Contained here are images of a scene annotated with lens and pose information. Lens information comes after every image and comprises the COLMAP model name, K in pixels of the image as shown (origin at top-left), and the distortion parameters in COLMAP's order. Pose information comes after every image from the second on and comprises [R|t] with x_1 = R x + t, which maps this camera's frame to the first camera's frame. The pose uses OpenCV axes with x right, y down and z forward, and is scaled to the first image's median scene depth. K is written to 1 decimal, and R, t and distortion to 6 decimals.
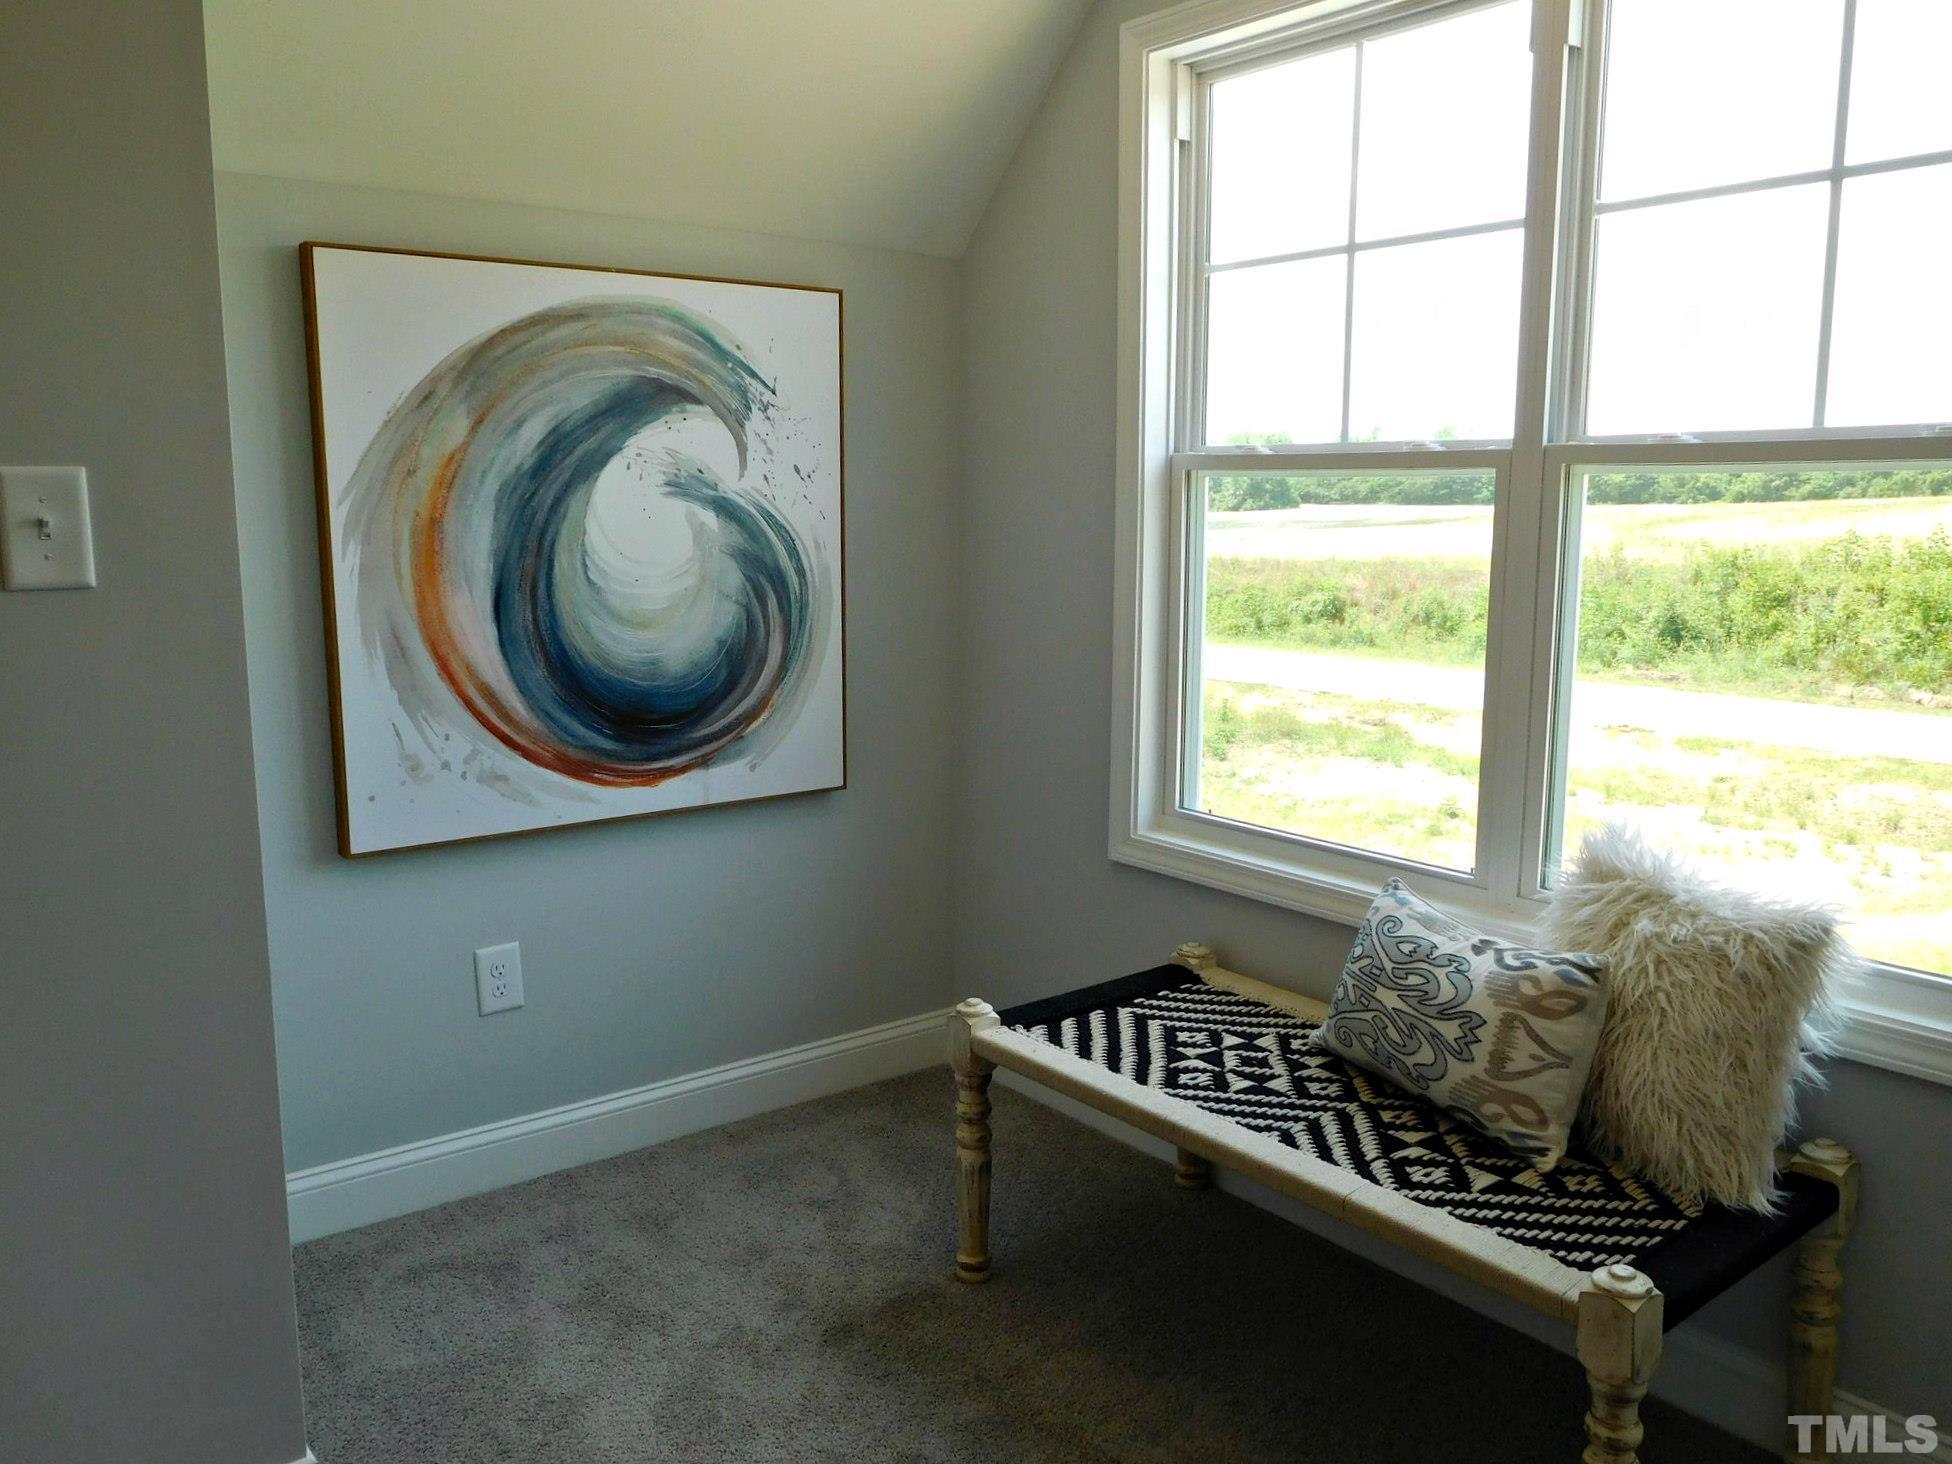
lens RADIAL K [[1542.8, 0, 987.9], [0, 1542.8, 733.1], [0, 0, 1]] dist [-0.006983, -0.015432]
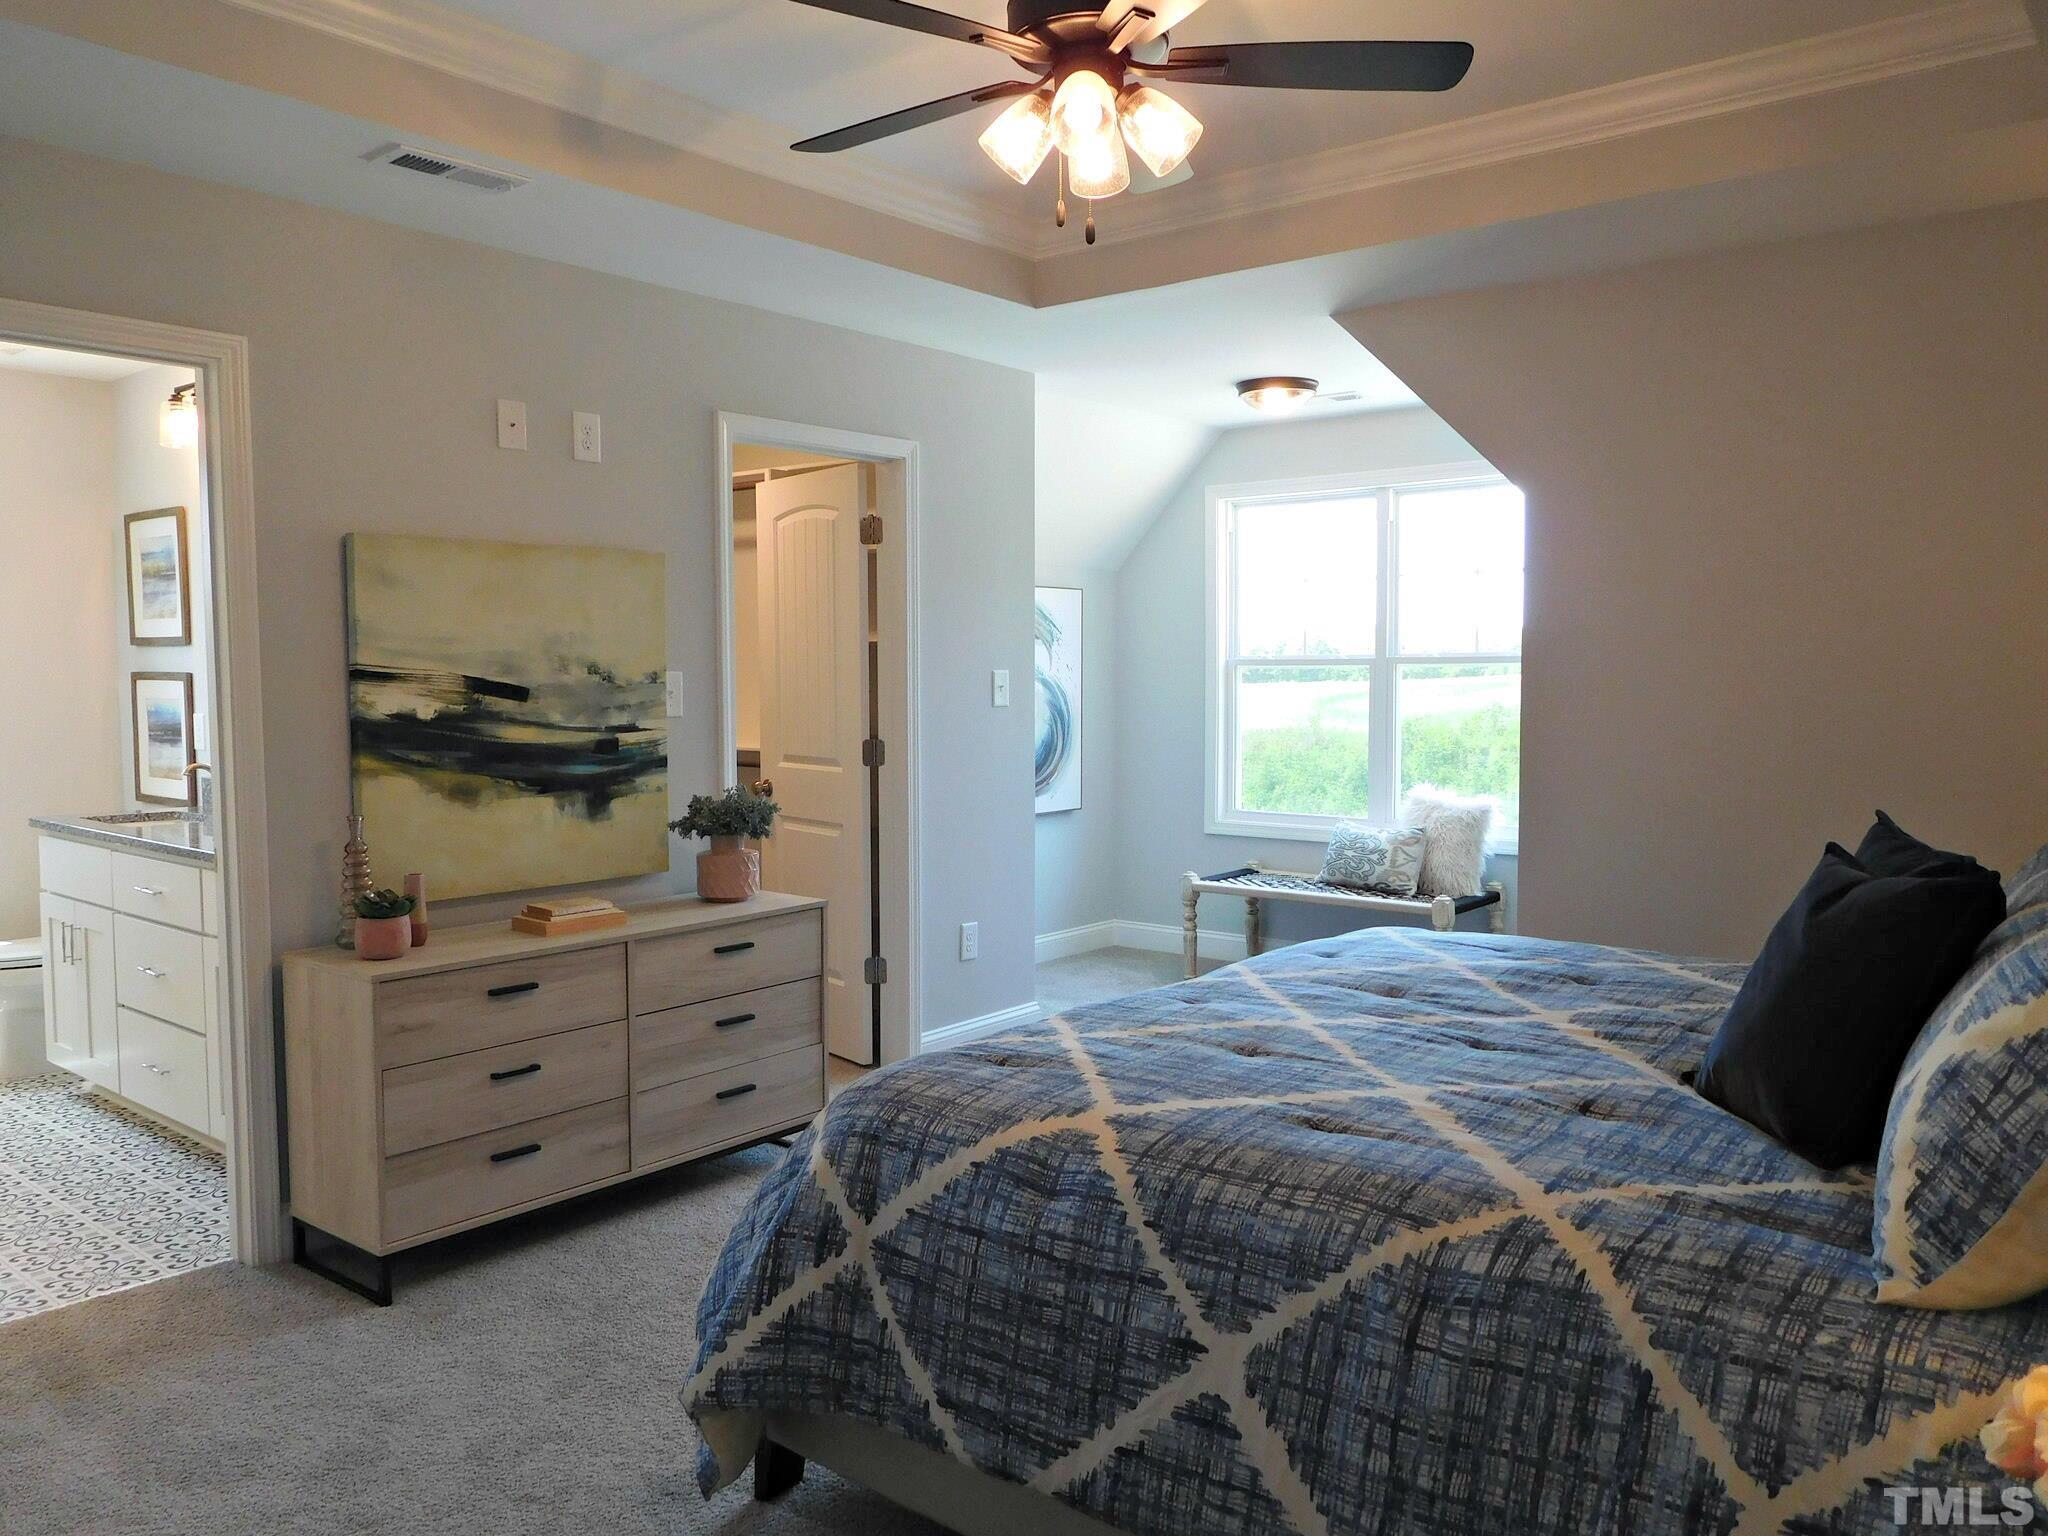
lens RADIAL K [[1618.6, 0, 1022.9], [0, 1618.6, 770.3], [0, 0, 1]] dist [-0.006983, -0.015432]
pose [[0.975253, -0.019133, 0.220263, -0.900124], [0.040050, 0.995055, -0.090896, 0.247409], [-0.217435, 0.097468, 0.971196, -1.627143]]
